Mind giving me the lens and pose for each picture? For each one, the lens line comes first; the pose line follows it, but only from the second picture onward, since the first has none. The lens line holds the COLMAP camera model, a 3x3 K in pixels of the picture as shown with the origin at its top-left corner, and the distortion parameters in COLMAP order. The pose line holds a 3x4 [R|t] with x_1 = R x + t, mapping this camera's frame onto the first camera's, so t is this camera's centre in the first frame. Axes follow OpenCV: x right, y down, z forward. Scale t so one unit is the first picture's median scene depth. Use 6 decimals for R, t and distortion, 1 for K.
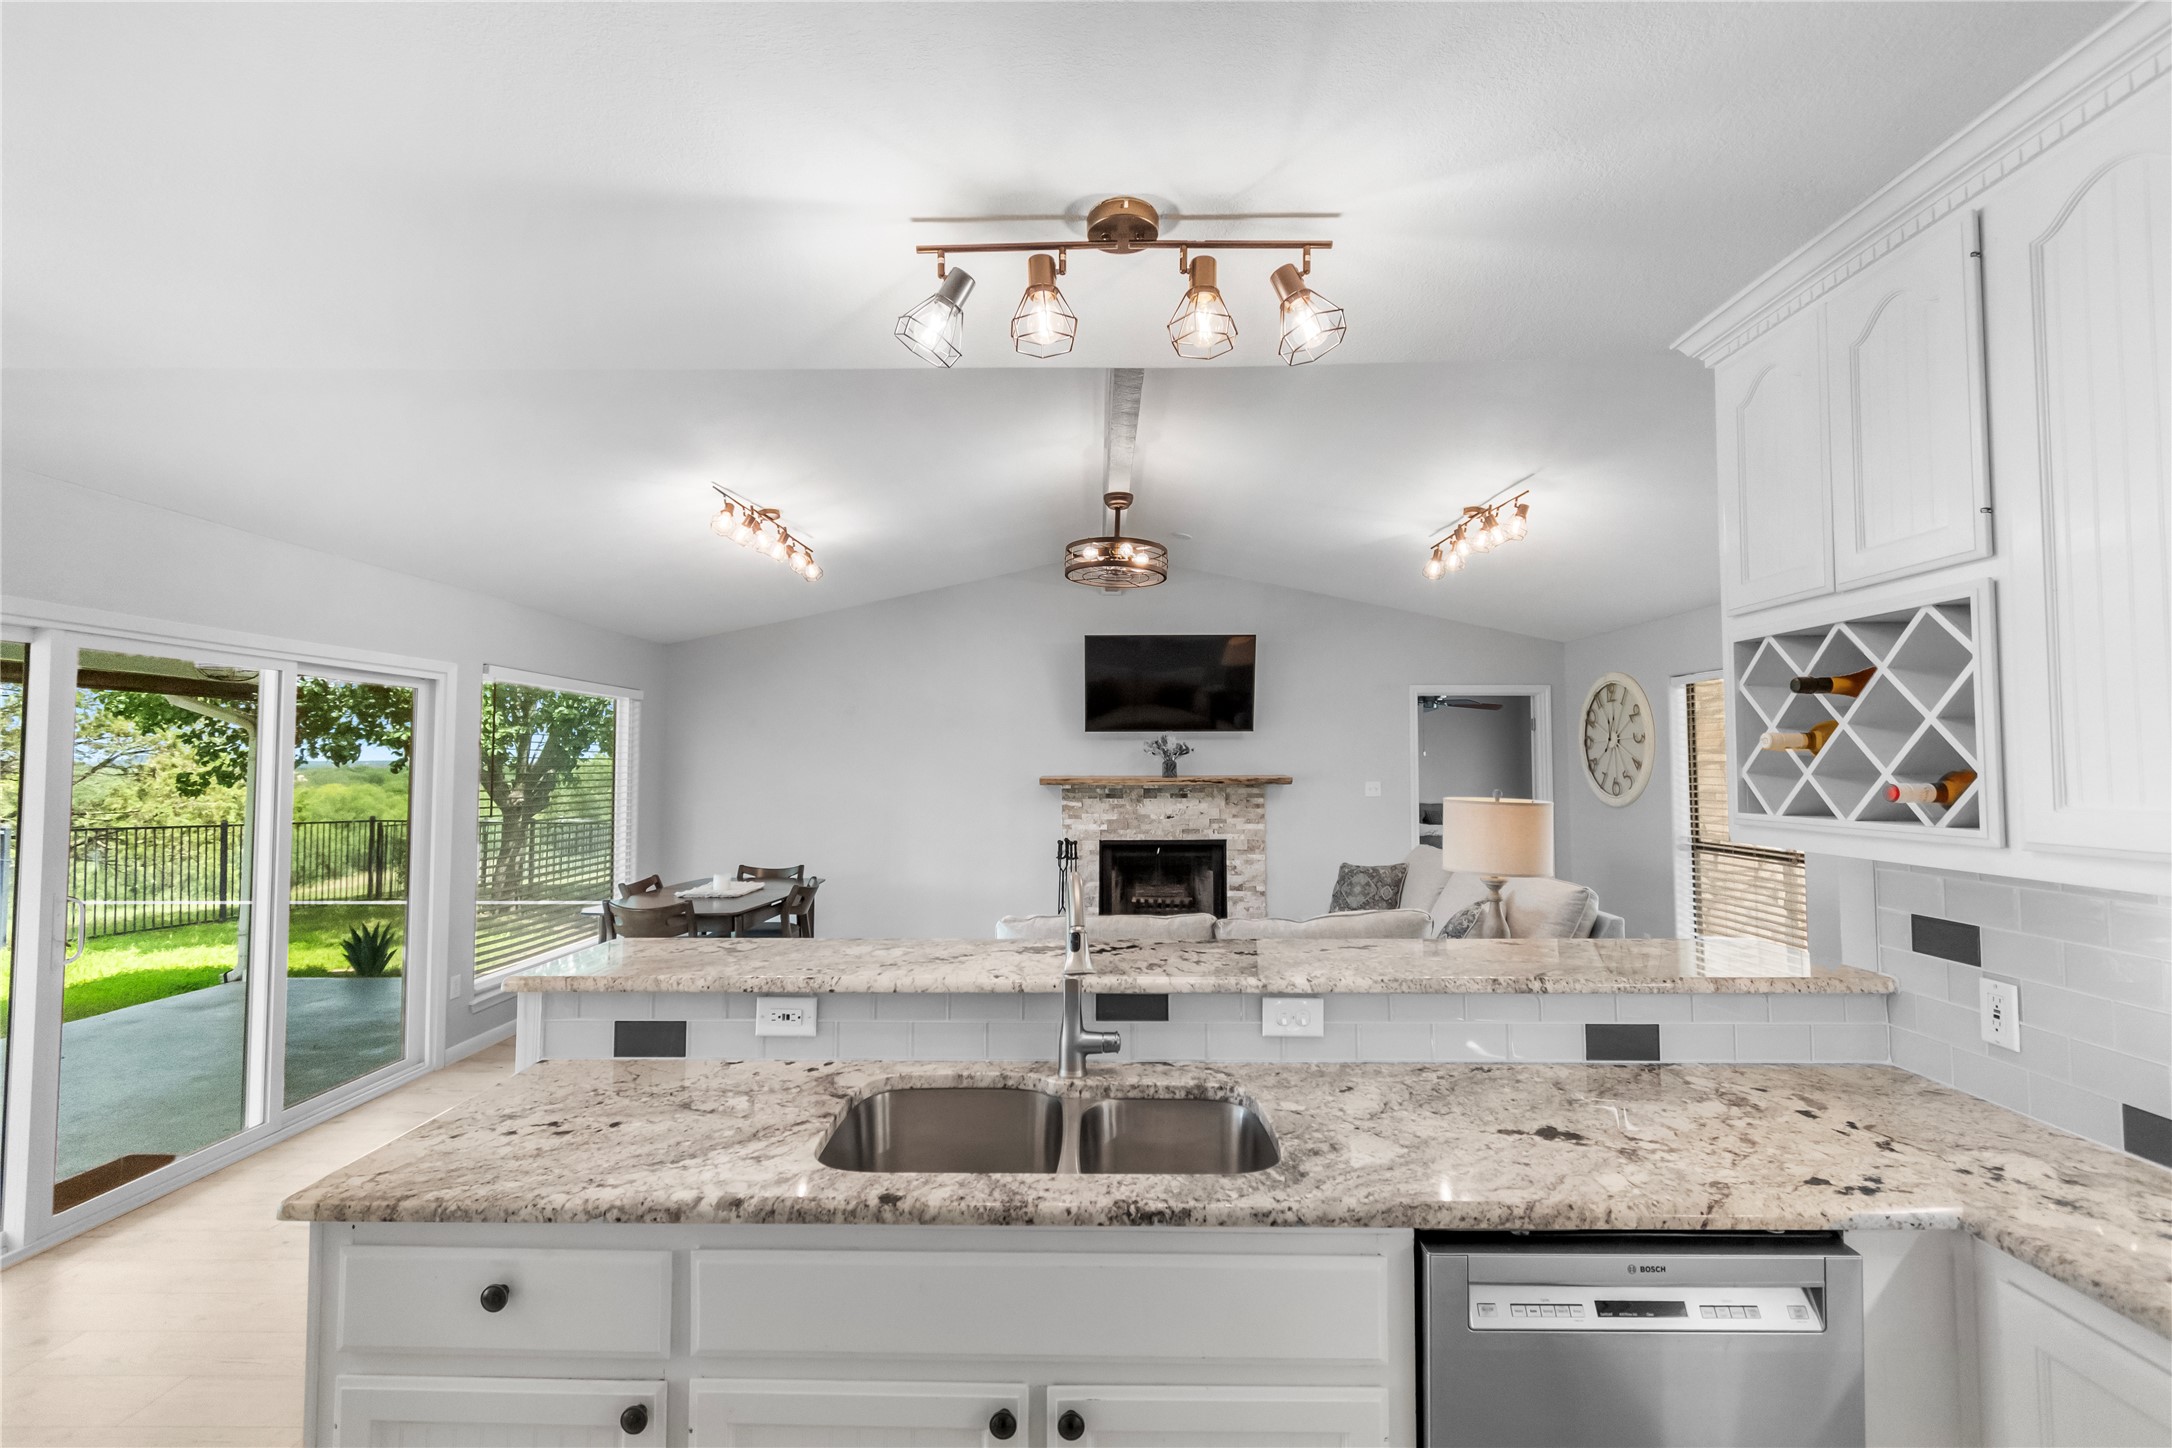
lens RADIAL K [[965.0, 0, 1083.5], [0, 965.0, 724.6], [0, 0, 1]] dist [0.002347, 0.000027]
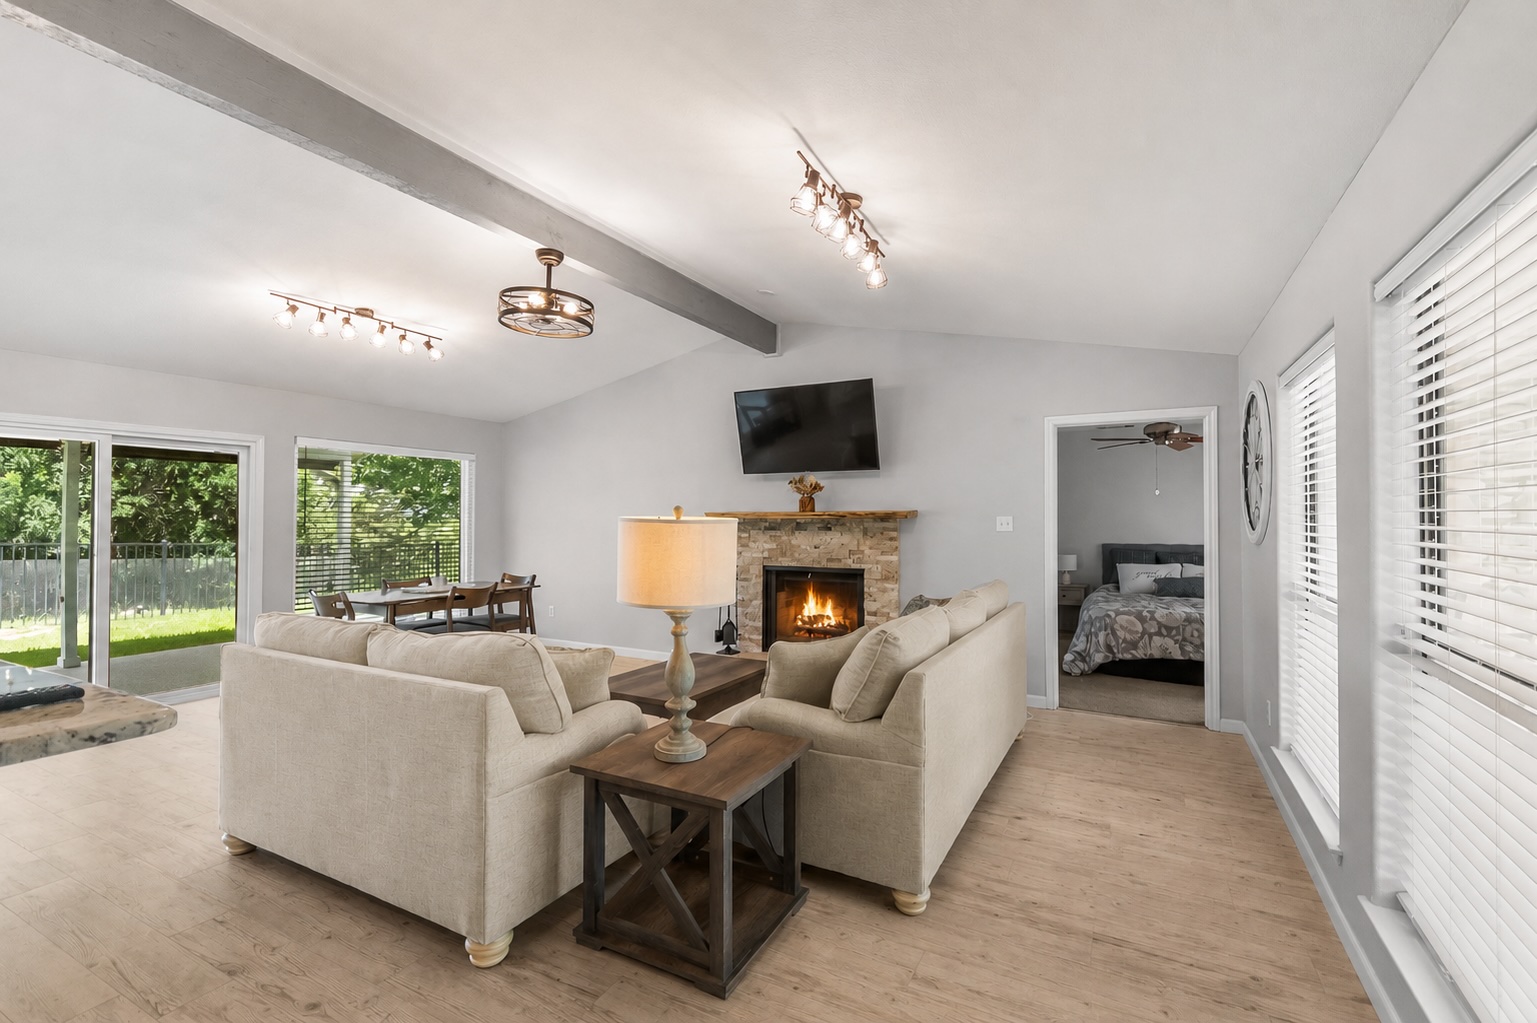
lens RADIAL K [[682.8, 0, 766.8], [0, 682.8, 511.9], [0, 0, 1]] dist [0.002347, 0.000027]
pose [[0.883001, -0.002463, -0.469364, 0.422767], [0.018812, 0.999368, 0.030147, 0.029607], [0.468993, -0.035449, 0.882490, 0.272754]]
